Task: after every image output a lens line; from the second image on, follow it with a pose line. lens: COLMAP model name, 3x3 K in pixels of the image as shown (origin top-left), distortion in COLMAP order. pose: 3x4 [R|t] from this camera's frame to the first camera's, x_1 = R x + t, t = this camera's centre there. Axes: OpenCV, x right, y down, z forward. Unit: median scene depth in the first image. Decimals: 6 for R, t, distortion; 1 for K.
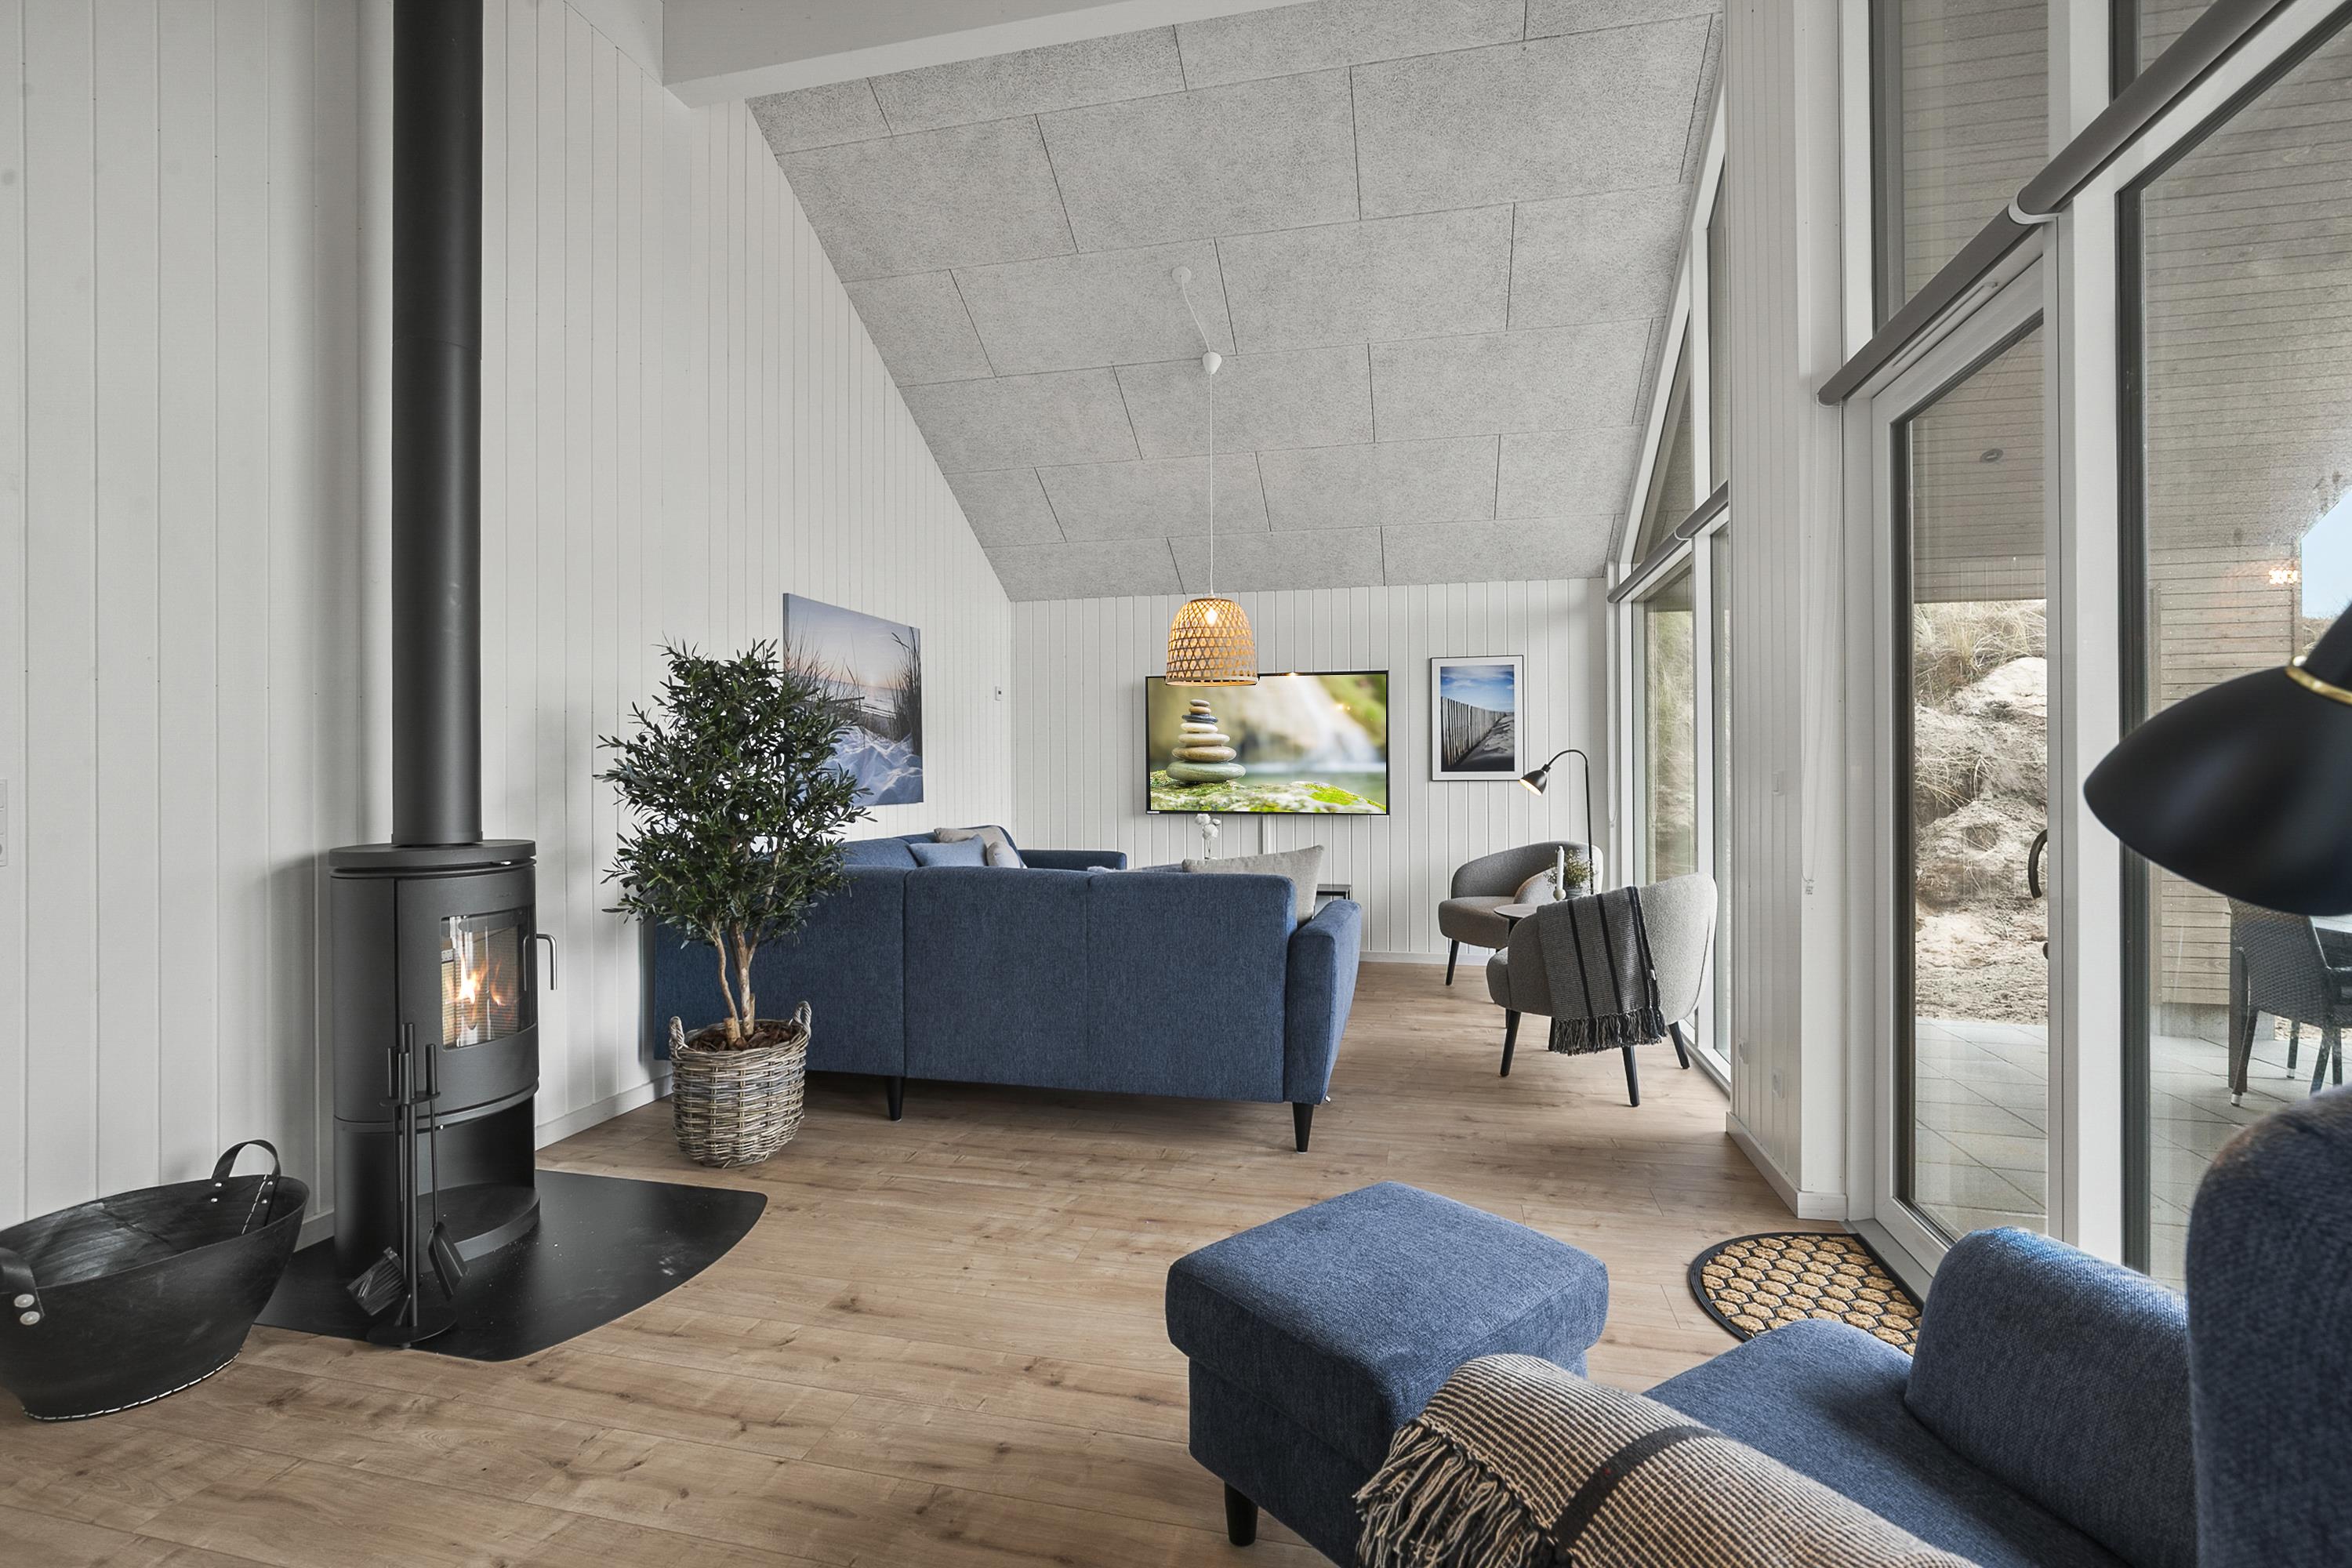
lens RADIAL K [[1083.9, 0, 1184.5], [0, 1083.9, 770.5], [0, 0, 1]] dist [-0.017999, 0.006408]
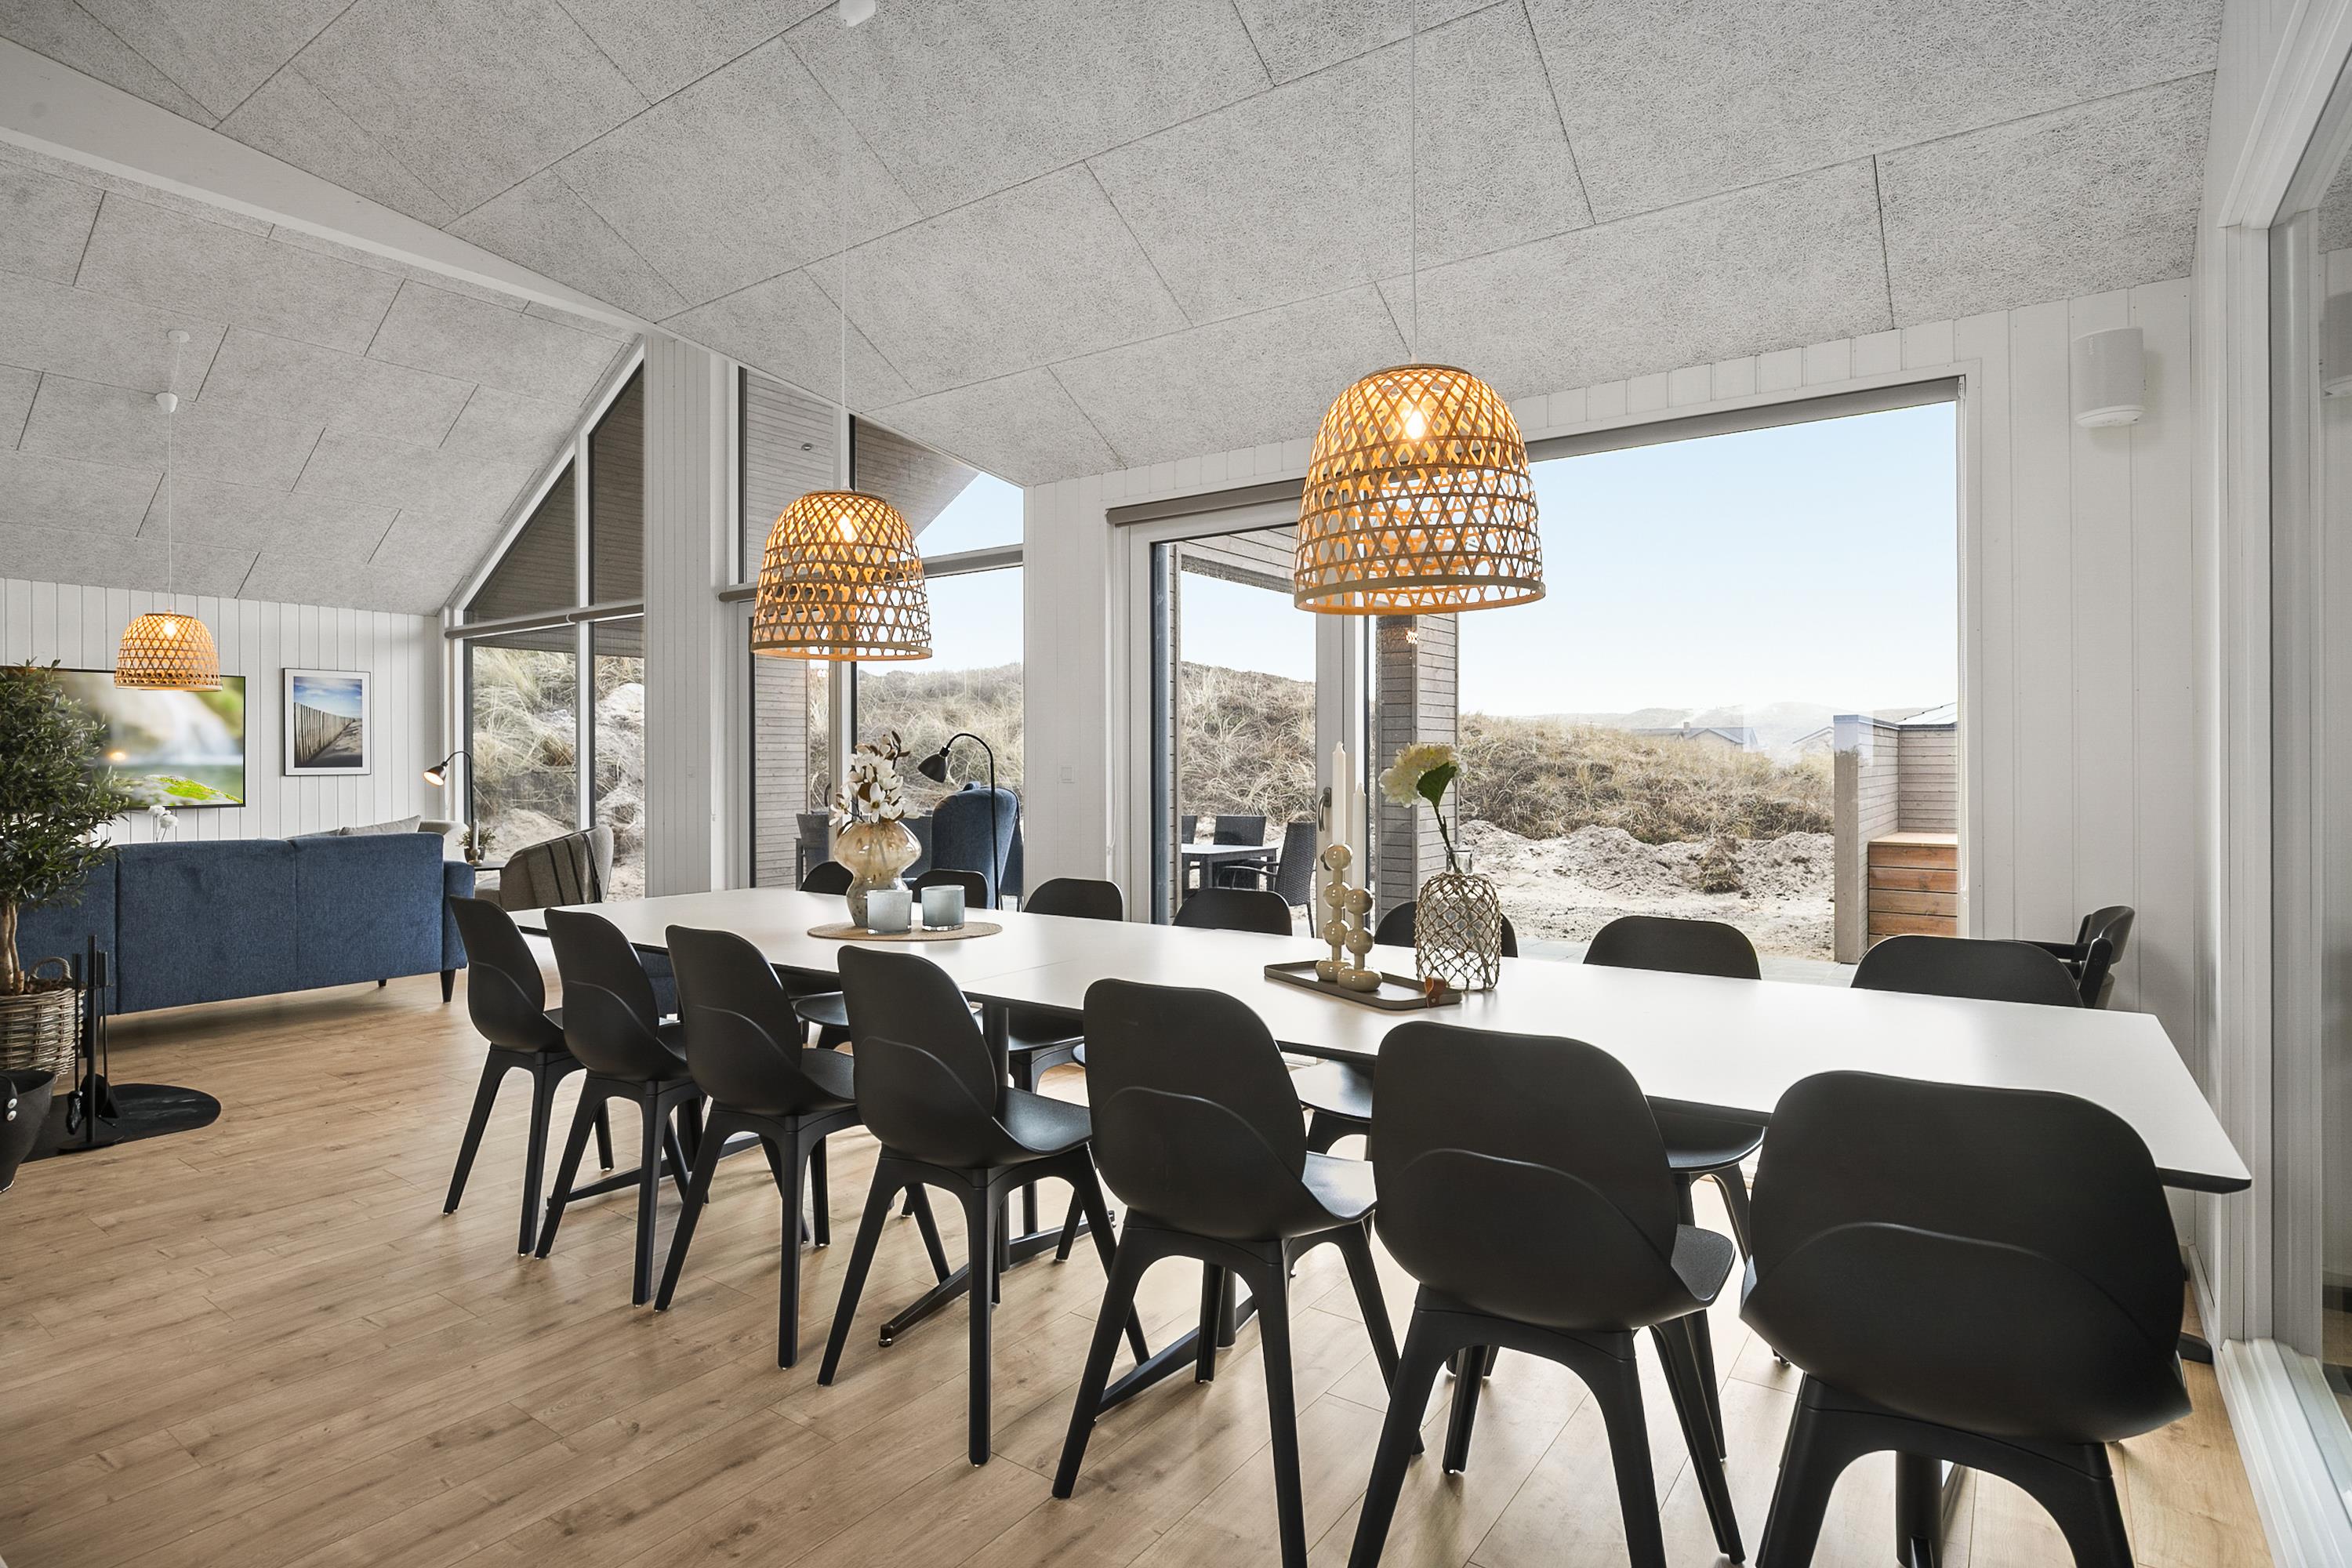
lens RADIAL K [[1194.2, 0, 1164.4], [0, 1194.2, 760.8], [0, 0, 1]] dist [-0.012401, 0.007540]
pose [[0.389001, 0.002051, 0.921235, -0.788936], [0.002415, 0.999992, -0.003246, 0.000547], [-0.921234, 0.003487, 0.388993, -0.479792]]
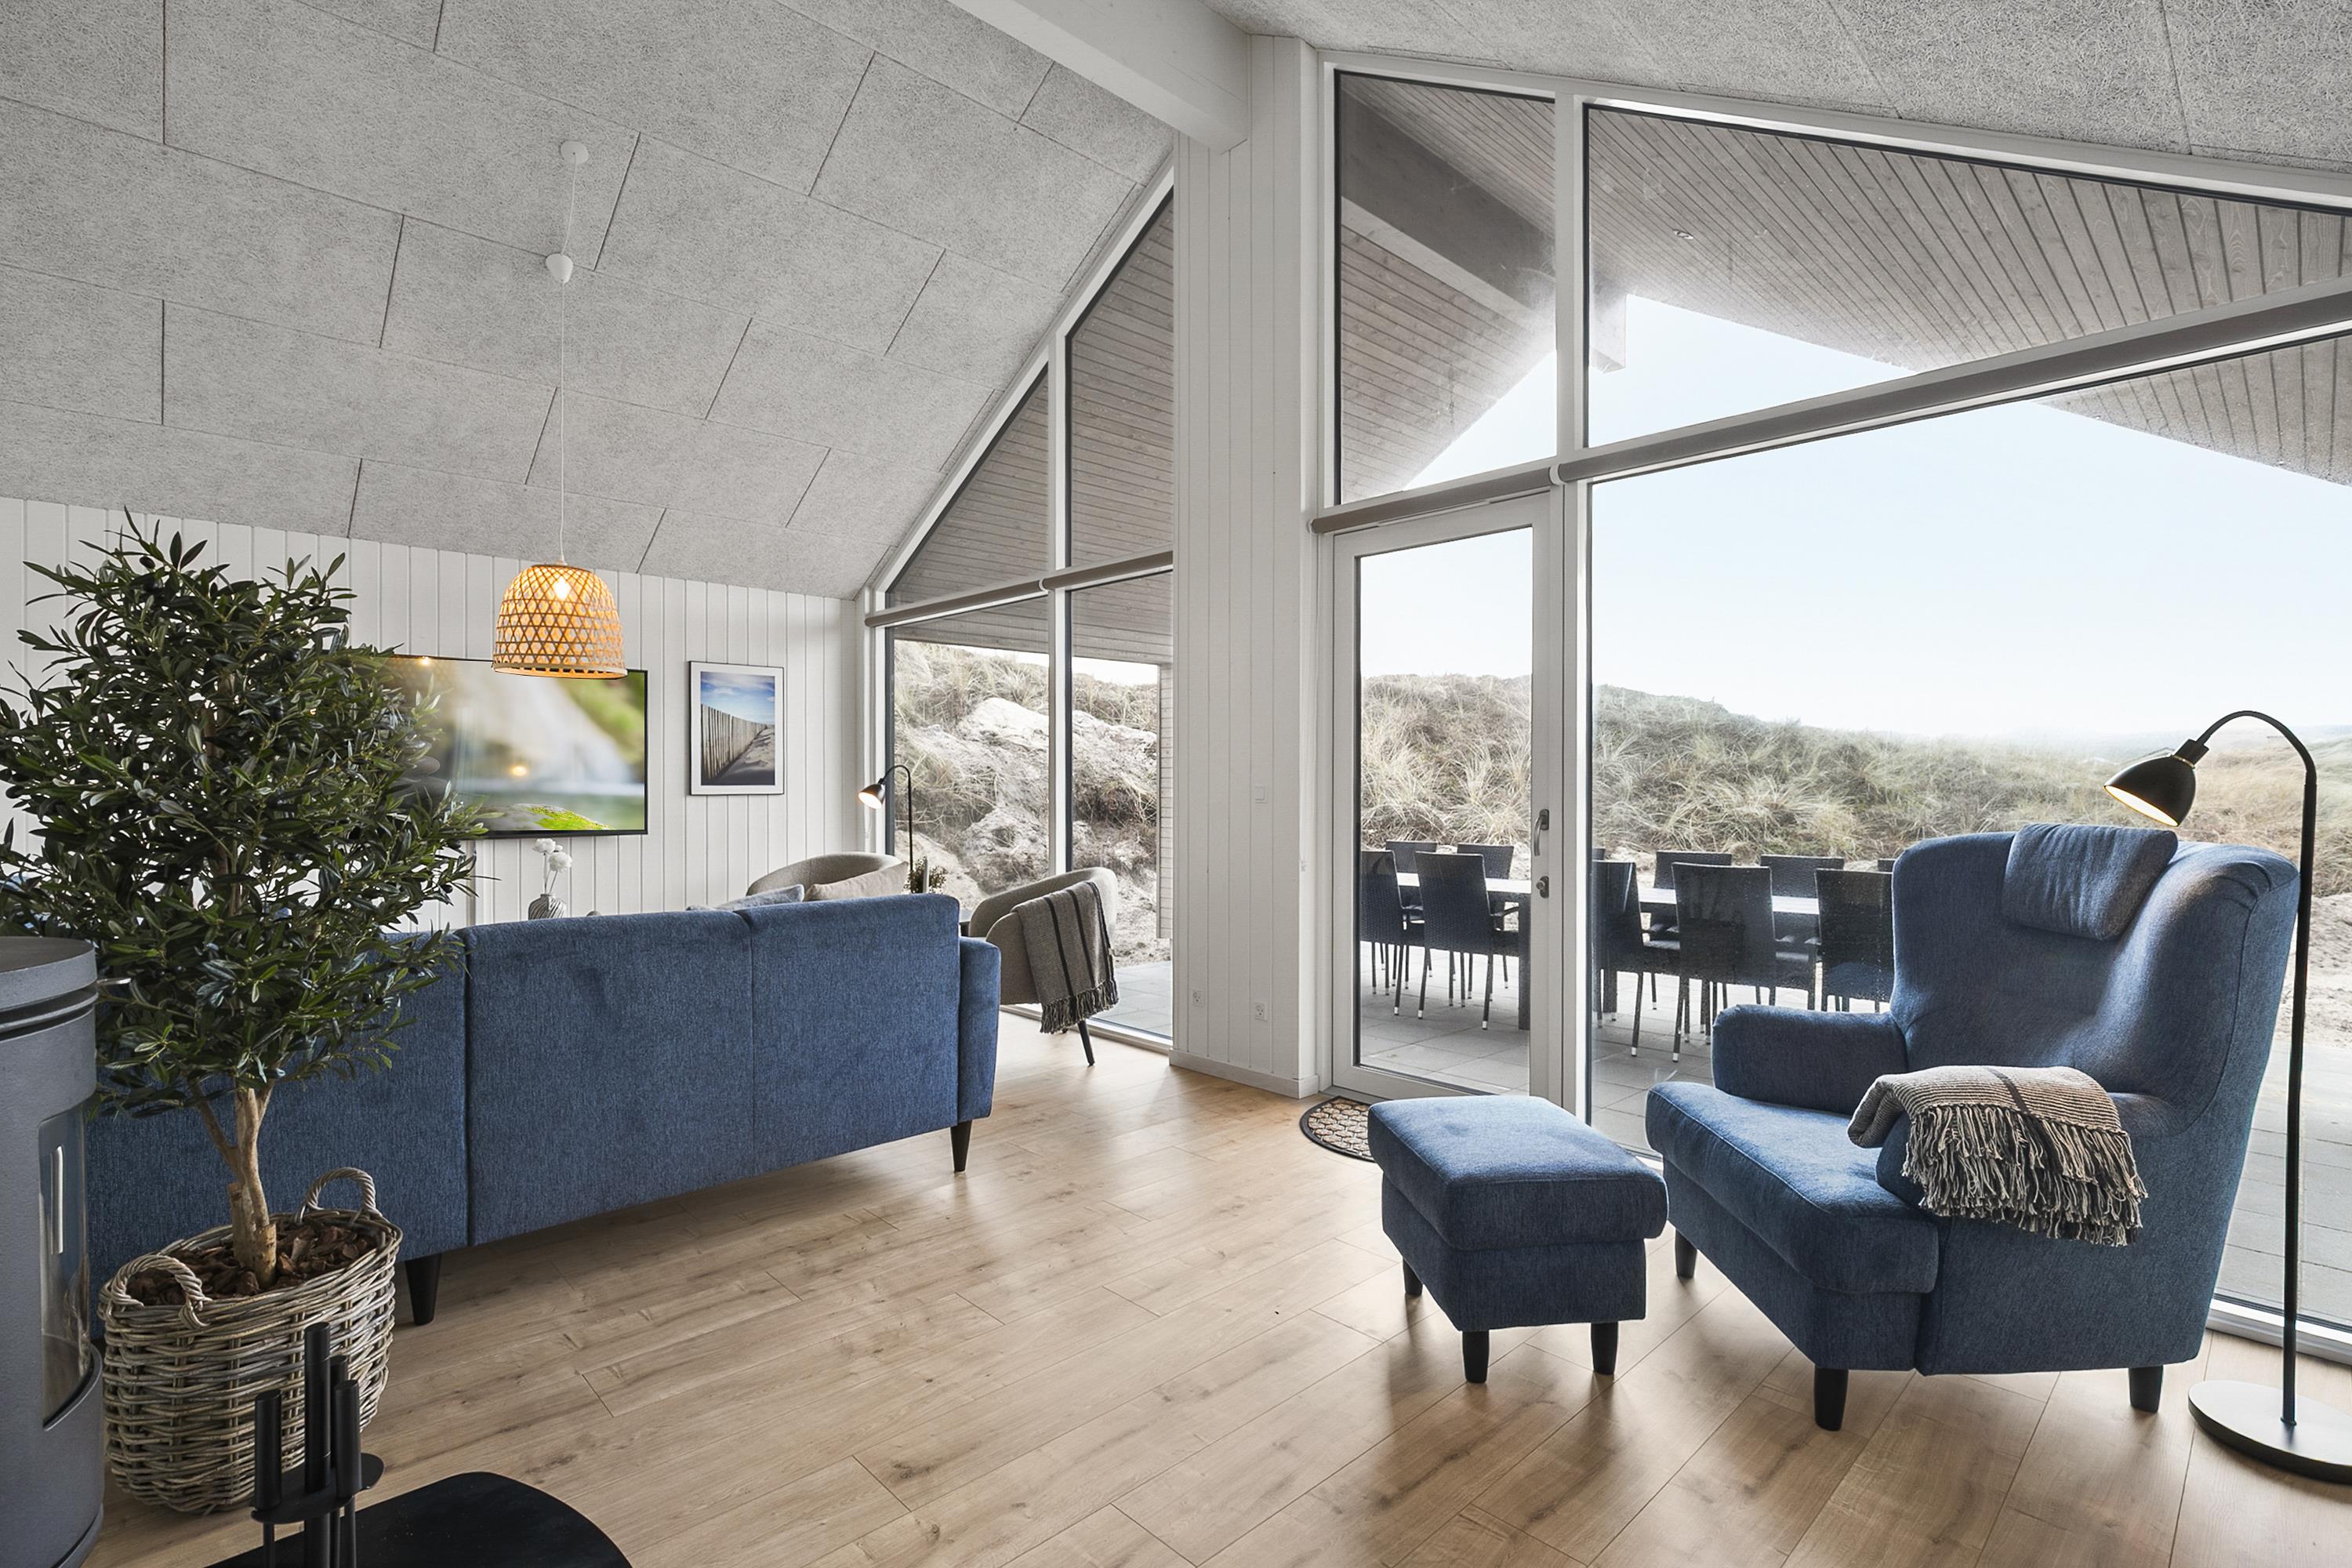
lens RADIAL K [[1083.9, 0, 1187.0], [0, 1083.9, 789.8], [0, 0, 1]] dist [-0.017999, 0.006408]
pose [[0.546021, -0.002344, 0.837768, -0.428837], [-0.002289, 0.999988, 0.004290, 0.000156], [-0.837768, -0.004260, 0.546010, 0.206375]]
